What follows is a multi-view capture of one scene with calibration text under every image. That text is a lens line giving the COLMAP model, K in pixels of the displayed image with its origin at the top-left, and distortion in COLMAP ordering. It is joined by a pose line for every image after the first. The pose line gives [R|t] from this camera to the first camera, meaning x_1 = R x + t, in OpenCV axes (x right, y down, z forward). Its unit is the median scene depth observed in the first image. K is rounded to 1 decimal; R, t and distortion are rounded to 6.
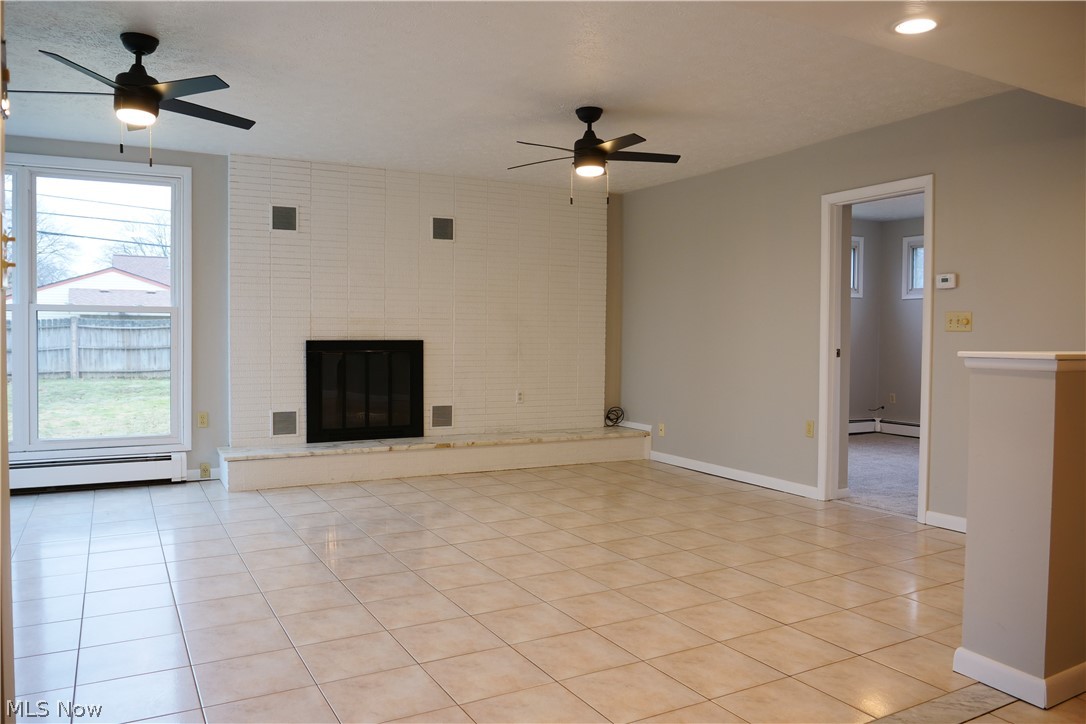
lens RADIAL K [[791.6, 0, 546.0], [0, 791.6, 354.2], [0, 0, 1]] dist [-0.055525, 0.025790]
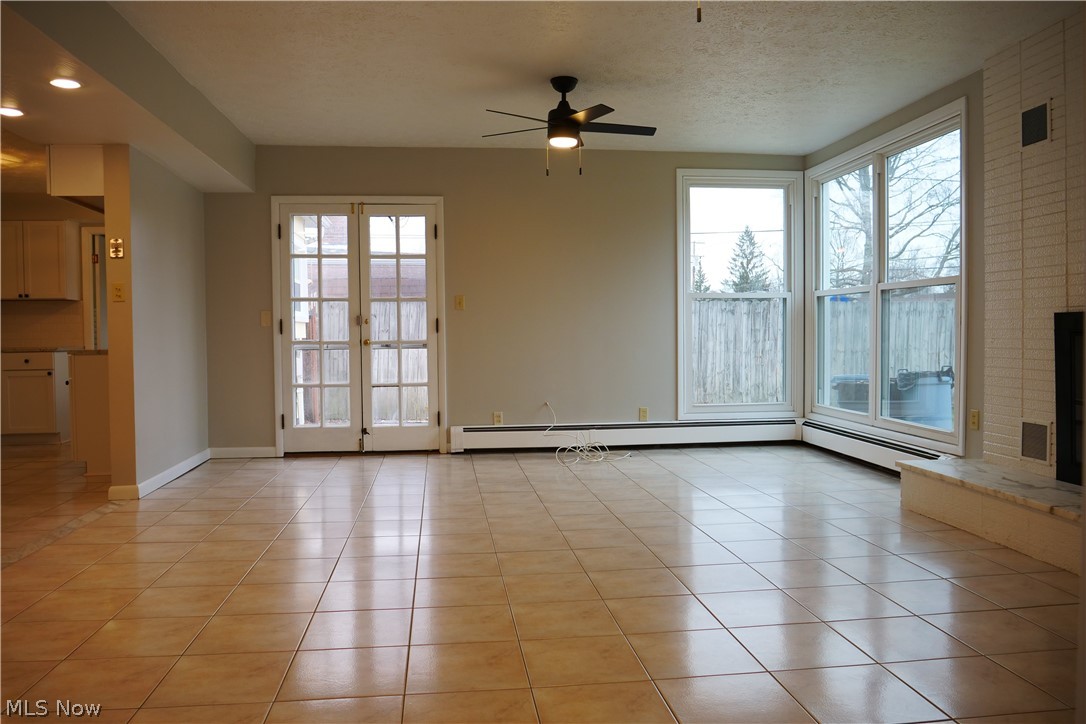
lens RADIAL K [[791.6, 0, 539.8], [0, 791.6, 362.9], [0, 0, 1]] dist [-0.055525, 0.025790]
pose [[-0.377279, 0.031850, -0.925552, 0.438732], [-0.021646, 0.998832, 0.043195, 0.004385], [0.925847, 0.036331, -0.376149, 0.906112]]
